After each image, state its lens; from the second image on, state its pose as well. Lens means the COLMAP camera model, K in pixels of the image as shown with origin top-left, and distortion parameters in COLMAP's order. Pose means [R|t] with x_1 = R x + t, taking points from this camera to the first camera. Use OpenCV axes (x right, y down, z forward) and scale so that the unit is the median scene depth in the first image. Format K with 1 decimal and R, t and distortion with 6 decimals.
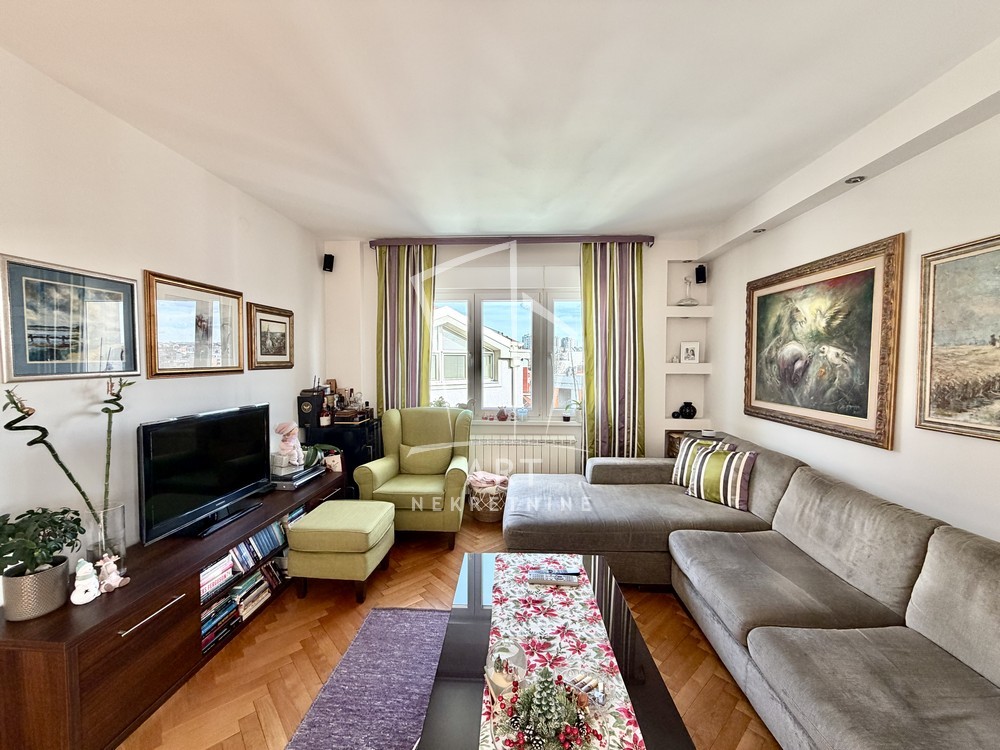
lens RADIAL K [[398.0, 0, 494.1], [0, 398.0, 374.5], [0, 0, 1]] dist [0.000057, 0.000252]
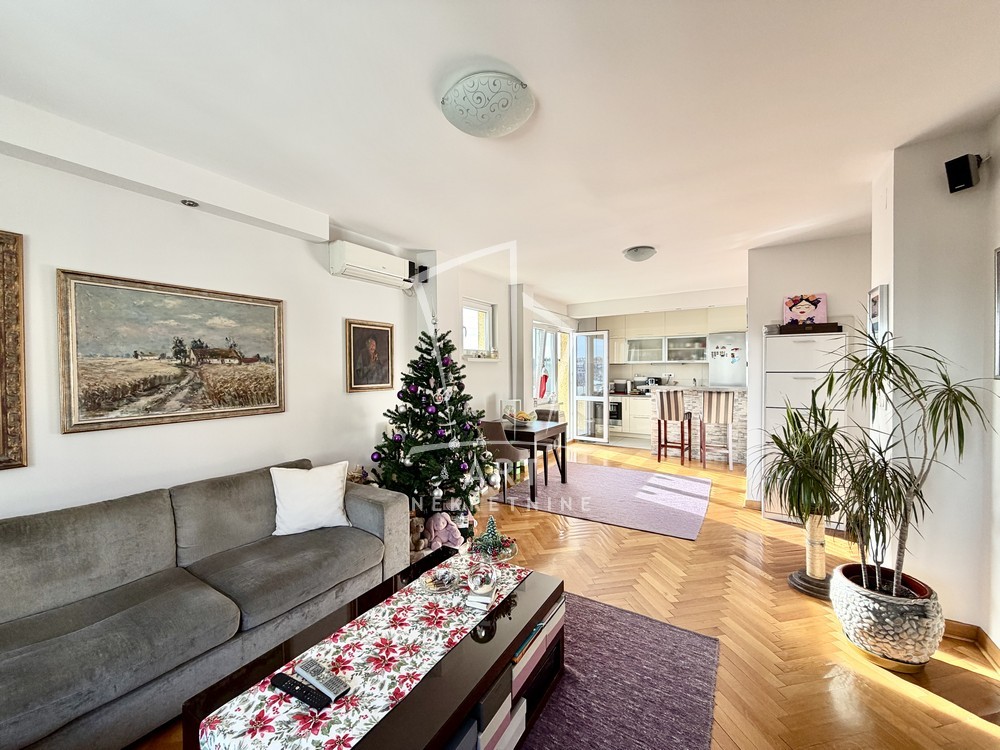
lens RADIAL K [[398.0, 0, 494.1], [0, 398.0, 374.5], [0, 0, 1]] dist [0.000057, 0.000252]
pose [[-0.870453, -0.001352, 0.492249, -0.308938], [0.023844, 0.998707, 0.044907, -0.029540], [-0.491673, 0.050827, -0.869295, 0.956006]]
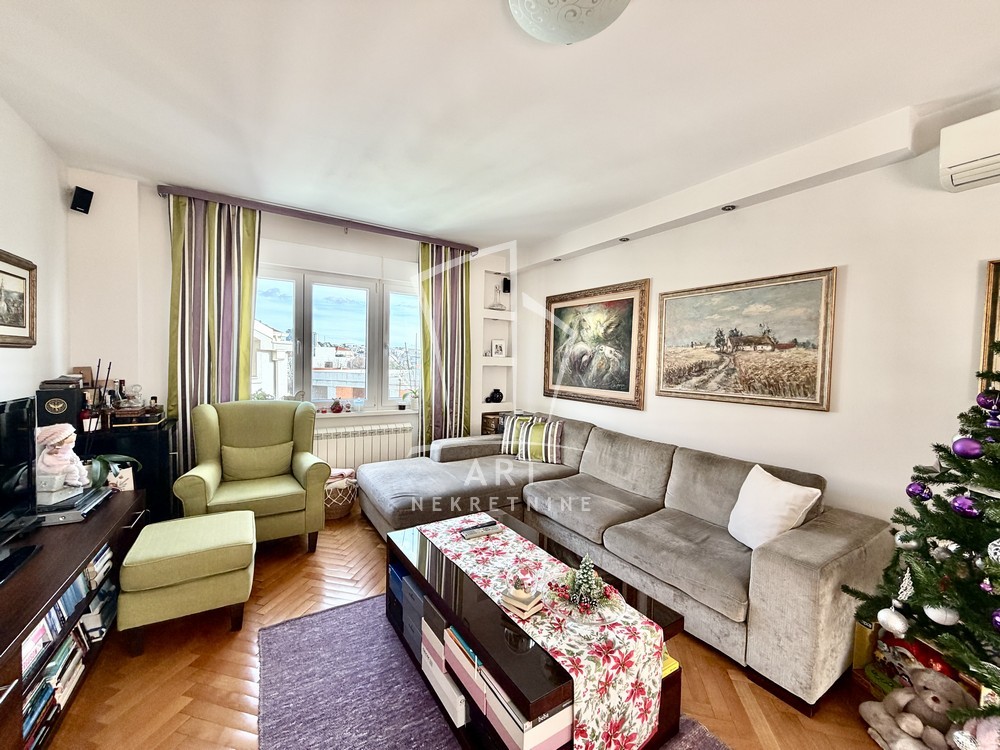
lens RADIAL K [[399.6, 0, 495.1], [0, 399.6, 373.2], [0, 0, 1]] dist [0.001504, -0.000062]
pose [[0.816775, 0.002794, 0.576950, -0.336975], [-0.004624, 0.999988, 0.001703, 0.028387], [-0.576938, -0.004059, 0.816778, 0.008076]]
